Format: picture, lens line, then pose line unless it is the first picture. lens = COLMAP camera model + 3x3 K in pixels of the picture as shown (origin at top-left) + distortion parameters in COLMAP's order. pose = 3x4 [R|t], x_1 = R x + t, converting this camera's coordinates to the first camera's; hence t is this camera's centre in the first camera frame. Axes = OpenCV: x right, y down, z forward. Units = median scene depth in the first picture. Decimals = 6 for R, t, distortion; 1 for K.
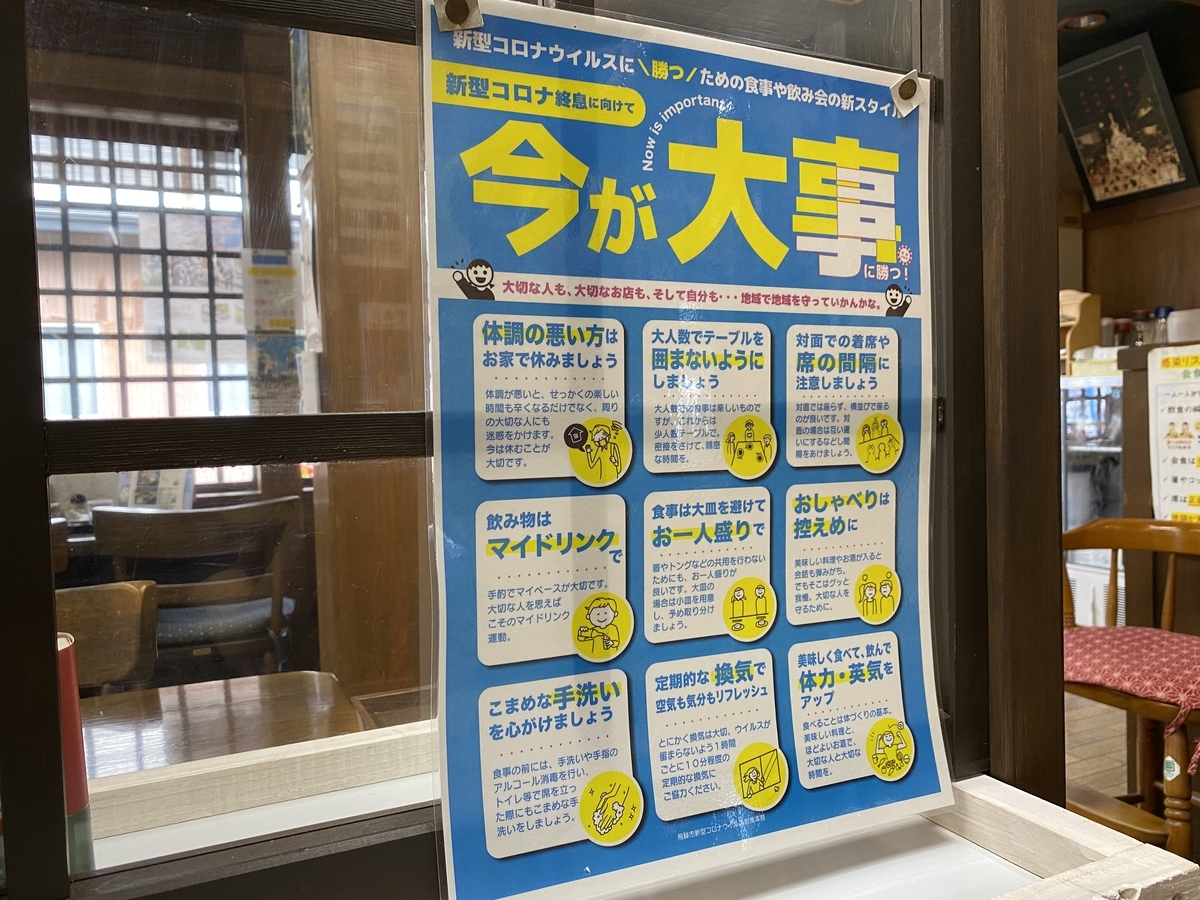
lens RADIAL K [[911.1, 0, 605.9], [0, 911.1, 455.7], [0, 0, 1]] dist [0.007471, 0.000052]
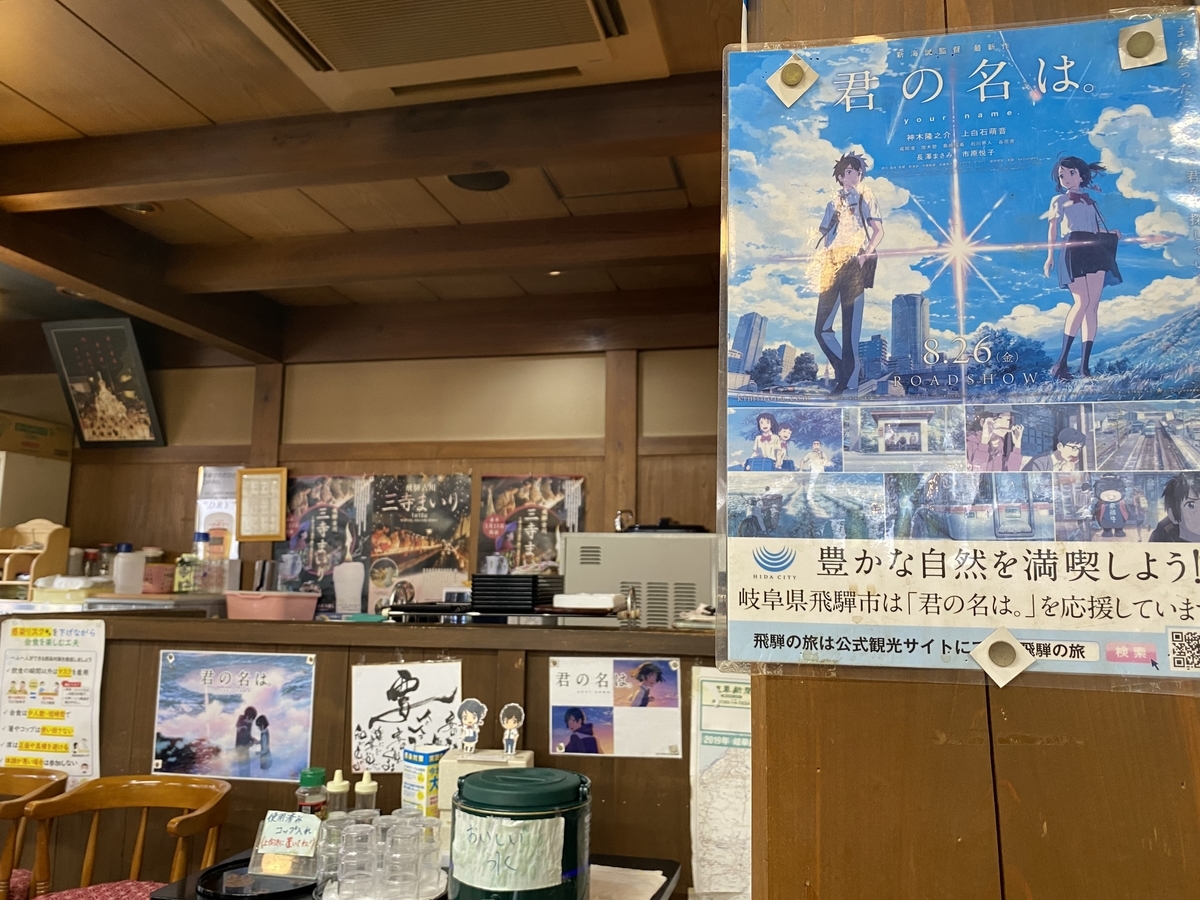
lens RADIAL K [[911.1, 0, 605.9], [0, 911.1, 455.7], [0, 0, 1]] dist [0.007471, 0.000052]
pose [[0.600634, 0.145179, 0.786233, 0.039135], [0.007046, 0.982377, -0.186780, -0.047101], [-0.799493, 0.117726, 0.589025, -0.194064]]
